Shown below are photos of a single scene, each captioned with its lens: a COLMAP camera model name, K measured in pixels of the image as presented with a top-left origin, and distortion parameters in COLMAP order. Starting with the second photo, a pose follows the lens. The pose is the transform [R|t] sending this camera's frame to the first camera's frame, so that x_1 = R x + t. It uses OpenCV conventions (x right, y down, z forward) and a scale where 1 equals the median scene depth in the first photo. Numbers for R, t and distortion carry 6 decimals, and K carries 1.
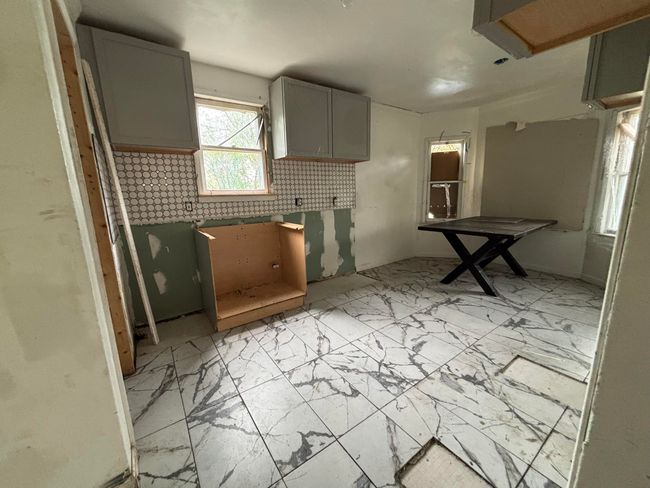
lens RADIAL K [[259.9, 0, 324.7], [0, 259.9, 242.7], [0, 0, 1]] dist [-0.005704, 0.002147]
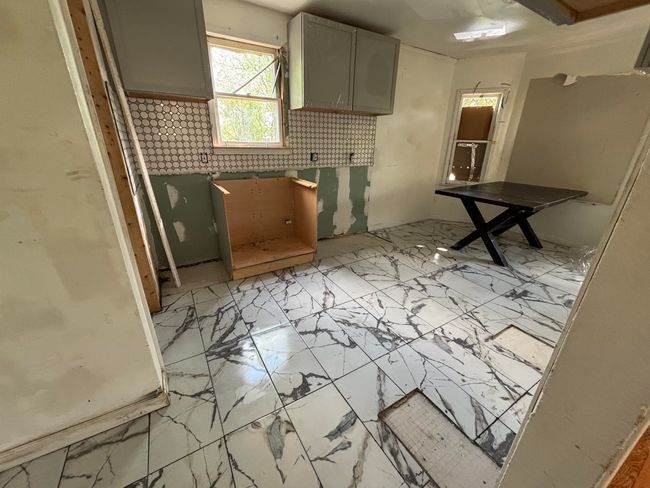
lens RADIAL K [[259.9, 0, 325.0], [0, 259.9, 242.2], [0, 0, 1]] dist [-0.005704, 0.002147]
pose [[0.996447, 0.068094, -0.049571, 0.015351], [-0.058060, 0.981689, 0.181427, -0.031679], [0.061017, -0.177904, 0.982154, -0.015851]]
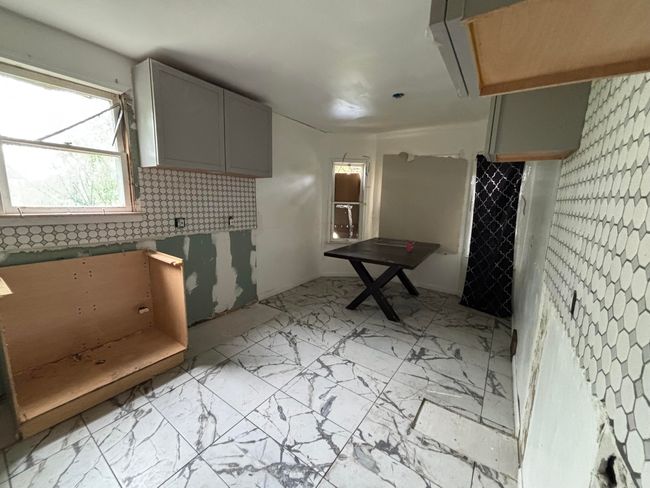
lens RADIAL K [[259.9, 0, 325.9], [0, 259.9, 243.7], [0, 0, 1]] dist [-0.005704, 0.002147]
pose [[0.936509, -0.006023, 0.350591, 0.051091], [0.014921, 0.999631, -0.022685, -0.097679], [-0.350325, 0.026476, 0.936254, 0.158282]]
